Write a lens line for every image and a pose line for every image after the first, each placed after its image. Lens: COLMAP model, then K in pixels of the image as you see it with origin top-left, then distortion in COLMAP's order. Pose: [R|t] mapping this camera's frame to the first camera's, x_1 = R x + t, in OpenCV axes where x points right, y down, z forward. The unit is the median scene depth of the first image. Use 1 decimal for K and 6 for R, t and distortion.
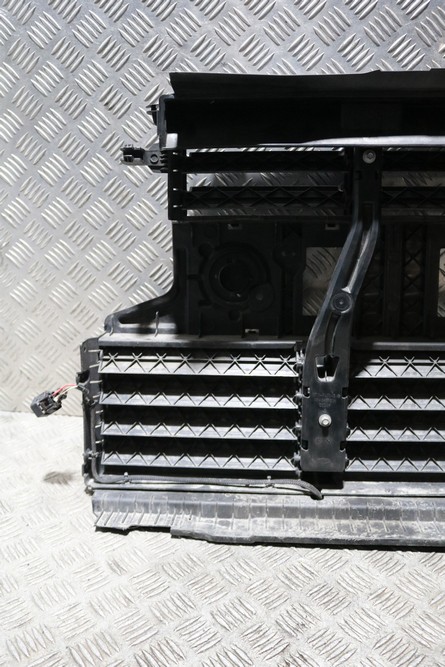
lens RADIAL K [[602.1, 0, 222.5], [0, 602.1, 333.5], [0, 0, 1]] dist [-0.143790, 0.111917]
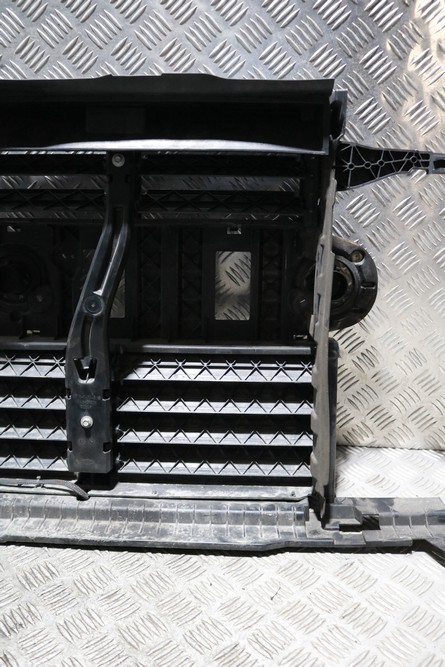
lens RADIAL K [[602.1, 0, 222.5], [0, 602.1, 333.5], [0, 0, 1]] dist [-0.143790, 0.111917]
pose [[0.997566, 0.009192, 0.069125, 0.322335], [-0.008643, 0.999929, -0.008237, 0.003190], [-0.069196, 0.007620, 0.997574, -0.017731]]
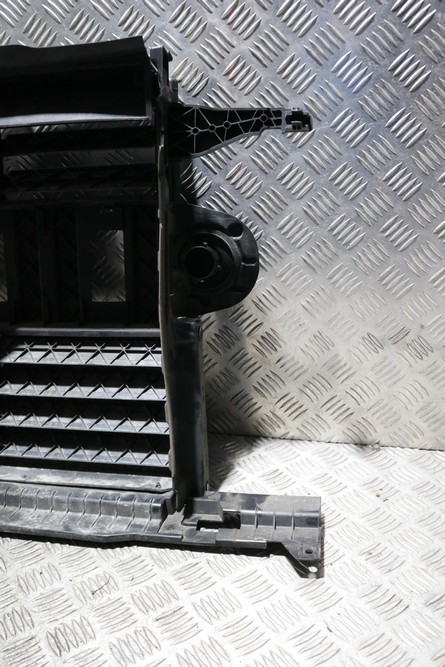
lens RADIAL K [[602.1, 0, 222.5], [0, 602.1, 333.5], [0, 0, 1]] dist [-0.143790, 0.111917]
pose [[0.995692, 0.003908, -0.092636, 0.702895], [-0.002815, 0.999925, 0.011929, 0.011827], [0.092676, -0.011617, 0.995629, 0.045919]]
